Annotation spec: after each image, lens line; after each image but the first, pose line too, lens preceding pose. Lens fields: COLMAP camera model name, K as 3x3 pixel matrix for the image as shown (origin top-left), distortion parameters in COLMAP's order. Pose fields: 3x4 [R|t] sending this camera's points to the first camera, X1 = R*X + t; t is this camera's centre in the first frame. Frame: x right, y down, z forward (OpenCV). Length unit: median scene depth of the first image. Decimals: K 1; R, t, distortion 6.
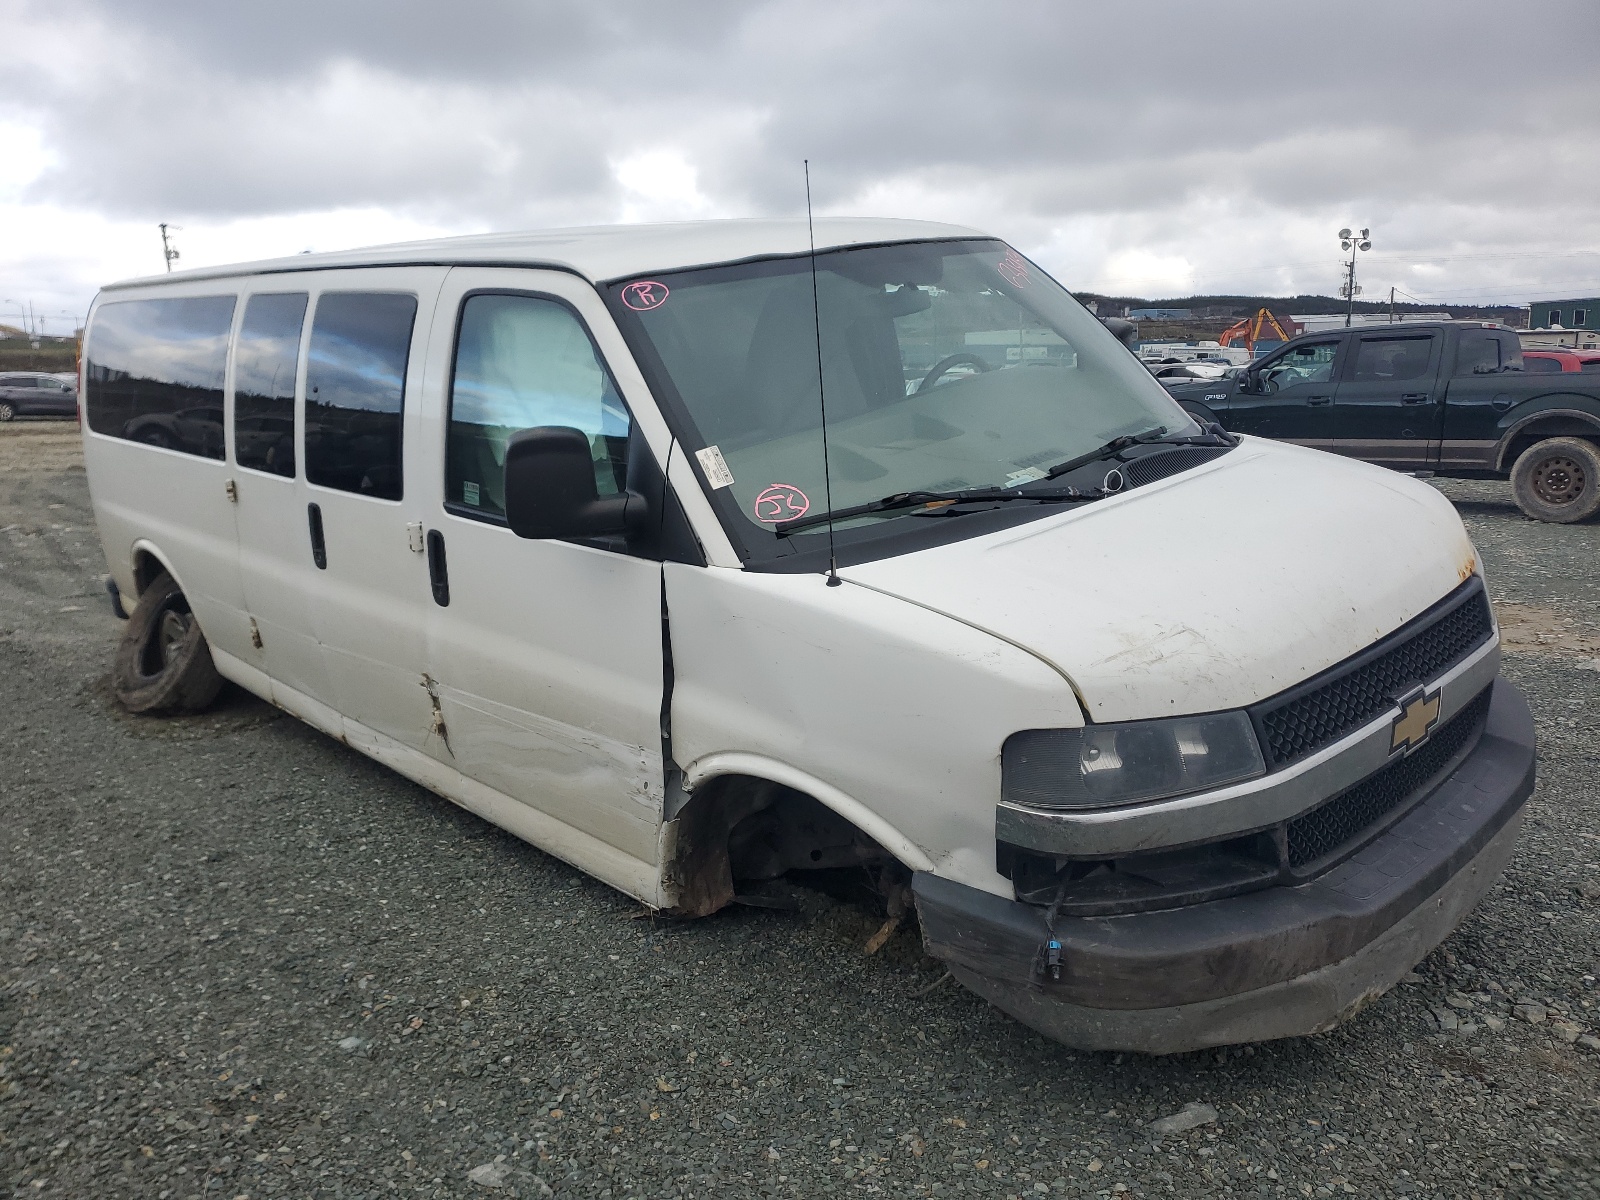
lens RADIAL K [[1191.8, 0, 796.2], [0, 1191.8, 594.9], [0, 0, 1]] dist [0.015932, 0.003010]
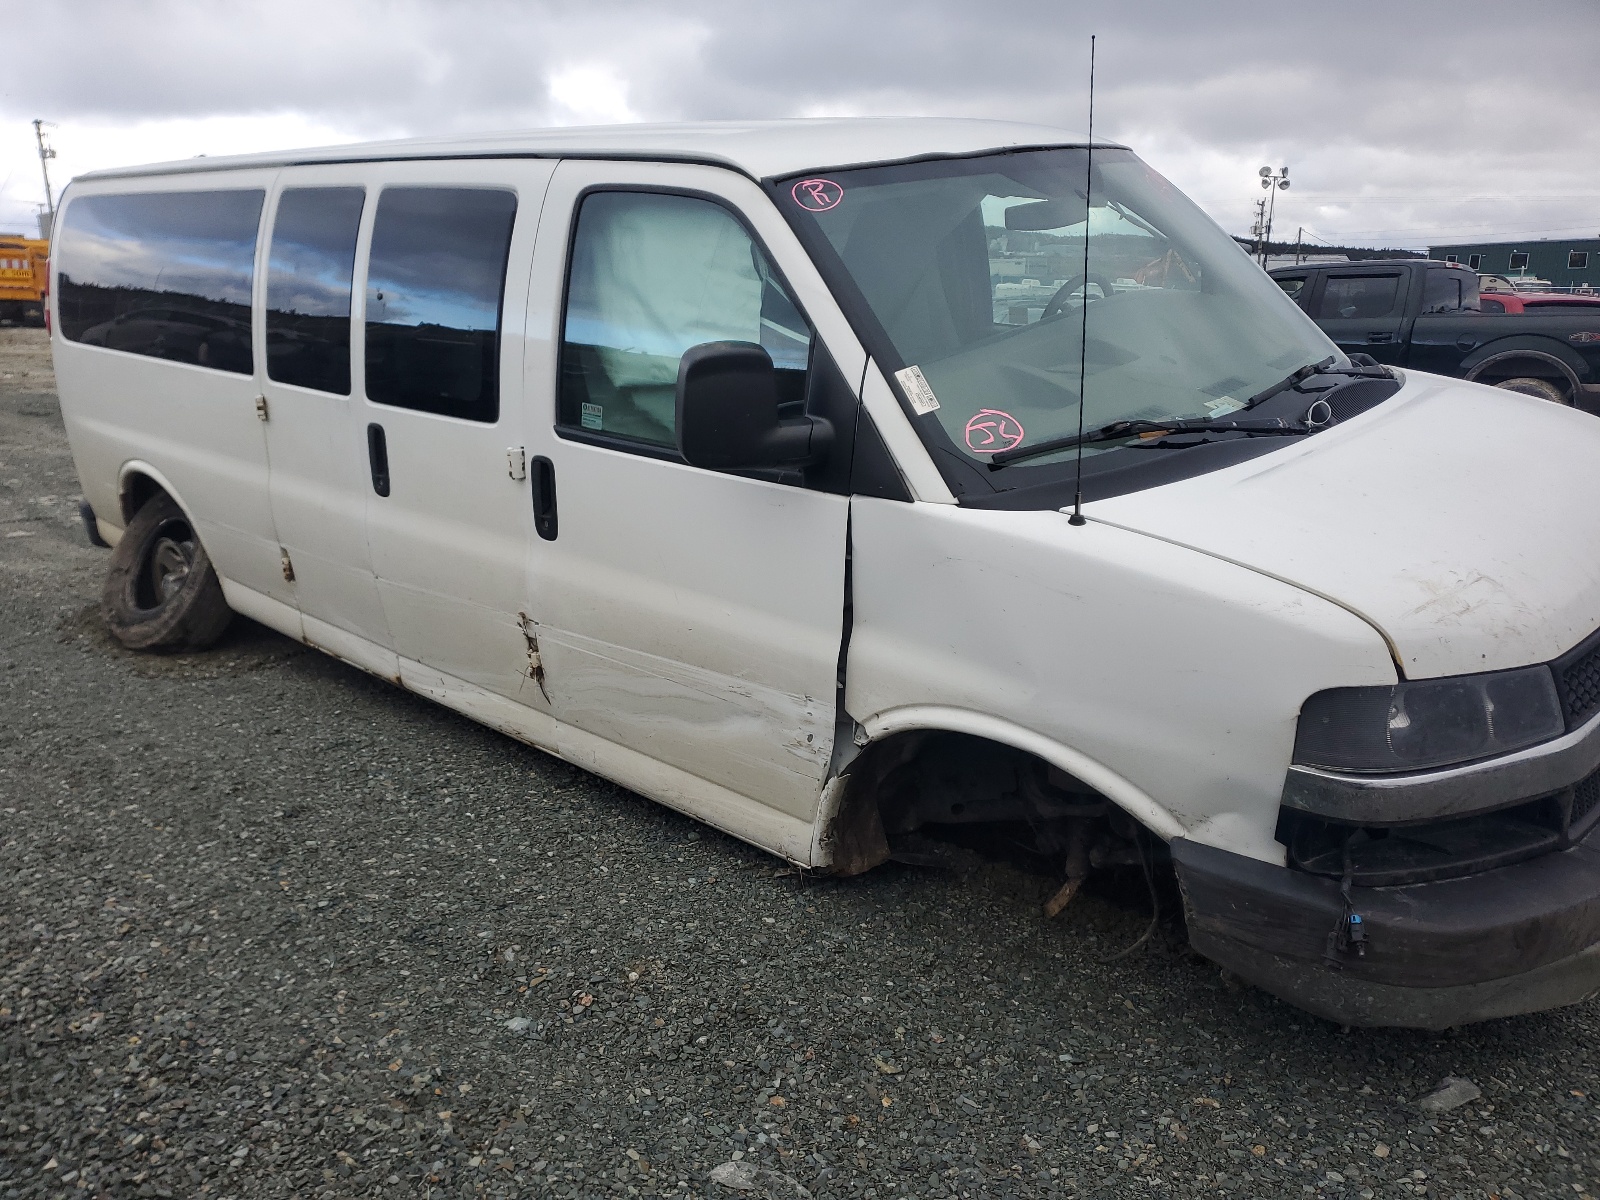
lens RADIAL K [[1191.8, 0, 803.6], [0, 1191.8, 600.2], [0, 0, 1]] dist [0.015932, 0.003010]
pose [[0.997594, 0.005844, 0.069087, -0.205437], [-0.010148, 0.998018, 0.062109, -0.003870], [-0.068587, -0.062660, 0.995675, 0.095905]]
